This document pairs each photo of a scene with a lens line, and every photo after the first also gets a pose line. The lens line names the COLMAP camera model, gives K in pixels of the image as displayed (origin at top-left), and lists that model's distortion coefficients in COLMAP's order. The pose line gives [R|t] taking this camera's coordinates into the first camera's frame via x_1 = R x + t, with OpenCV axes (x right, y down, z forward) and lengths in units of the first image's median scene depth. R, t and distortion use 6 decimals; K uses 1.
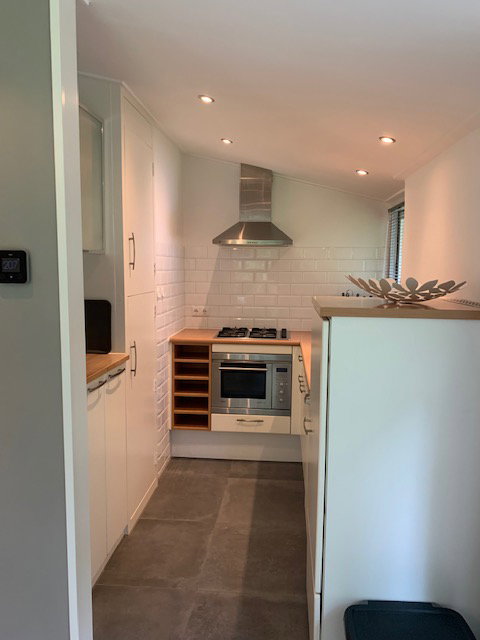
lens RADIAL K [[496.6, 0, 240.0], [0, 496.6, 320.0], [0, 0, 1]] dist [0.010297, -0.002499]
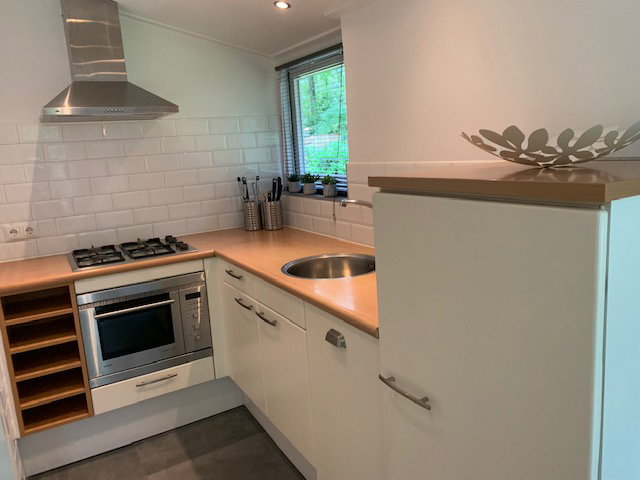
lens RADIAL K [[496.6, 0, 320.0], [0, 496.6, 240.0], [0, 0, 1]] dist [0.010297, -0.002499]
pose [[0.817245, -0.179160, 0.547734, -0.132906], [0.140006, 0.983697, 0.112864, -0.028257], [-0.559025, -0.015551, 0.829005, 0.319822]]
